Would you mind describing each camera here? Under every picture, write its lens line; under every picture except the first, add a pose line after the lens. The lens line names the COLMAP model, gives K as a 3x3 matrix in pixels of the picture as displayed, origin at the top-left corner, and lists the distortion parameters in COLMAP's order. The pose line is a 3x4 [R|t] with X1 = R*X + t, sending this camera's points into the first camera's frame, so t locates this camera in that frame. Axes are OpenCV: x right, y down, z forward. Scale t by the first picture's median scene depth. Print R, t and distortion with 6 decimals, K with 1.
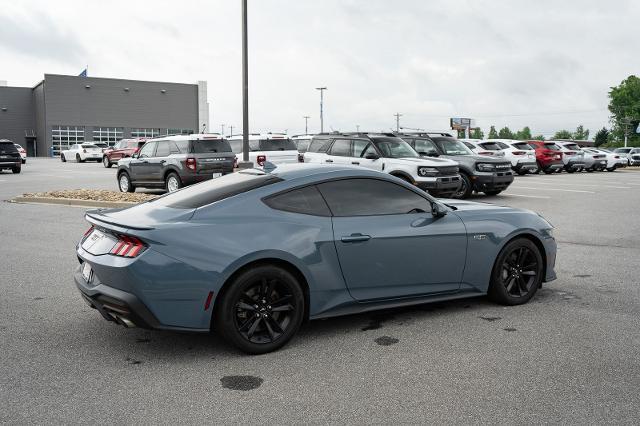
lens RADIAL K [[624.9, 0, 320.0], [0, 624.9, 213.0], [0, 0, 1]] dist [0.009283, 0.005475]
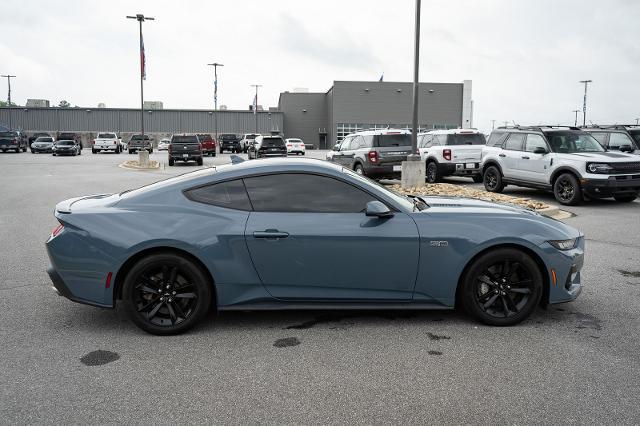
lens RADIAL K [[560.9, 0, 320.0], [0, 560.9, 213.0], [0, 0, 1]] dist [-0.000261, 0.008421]
pose [[0.889635, 0.056722, -0.453135, 0.436973], [-0.046665, 0.998354, 0.033354, -0.021703], [0.454281, -0.008528, 0.890817, 0.206381]]
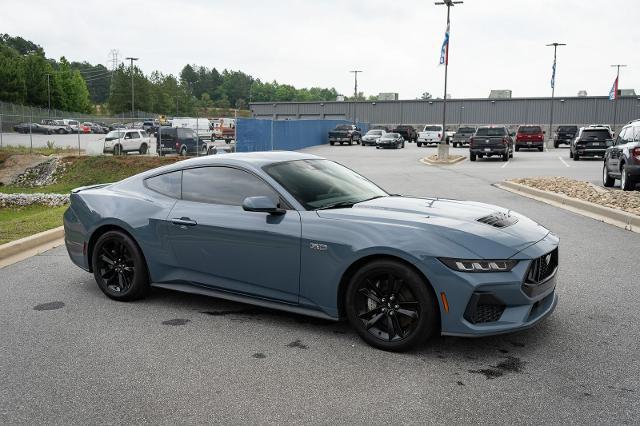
lens RADIAL K [[624.9, 0, 320.0], [0, 624.9, 213.0], [0, 0, 1]] dist [0.009283, 0.005475]
pose [[0.471547, 0.108519, -0.875138, 0.910660], [-0.090139, 0.993133, 0.074582, -0.061748], [0.877222, 0.043716, 0.478091, 0.576352]]
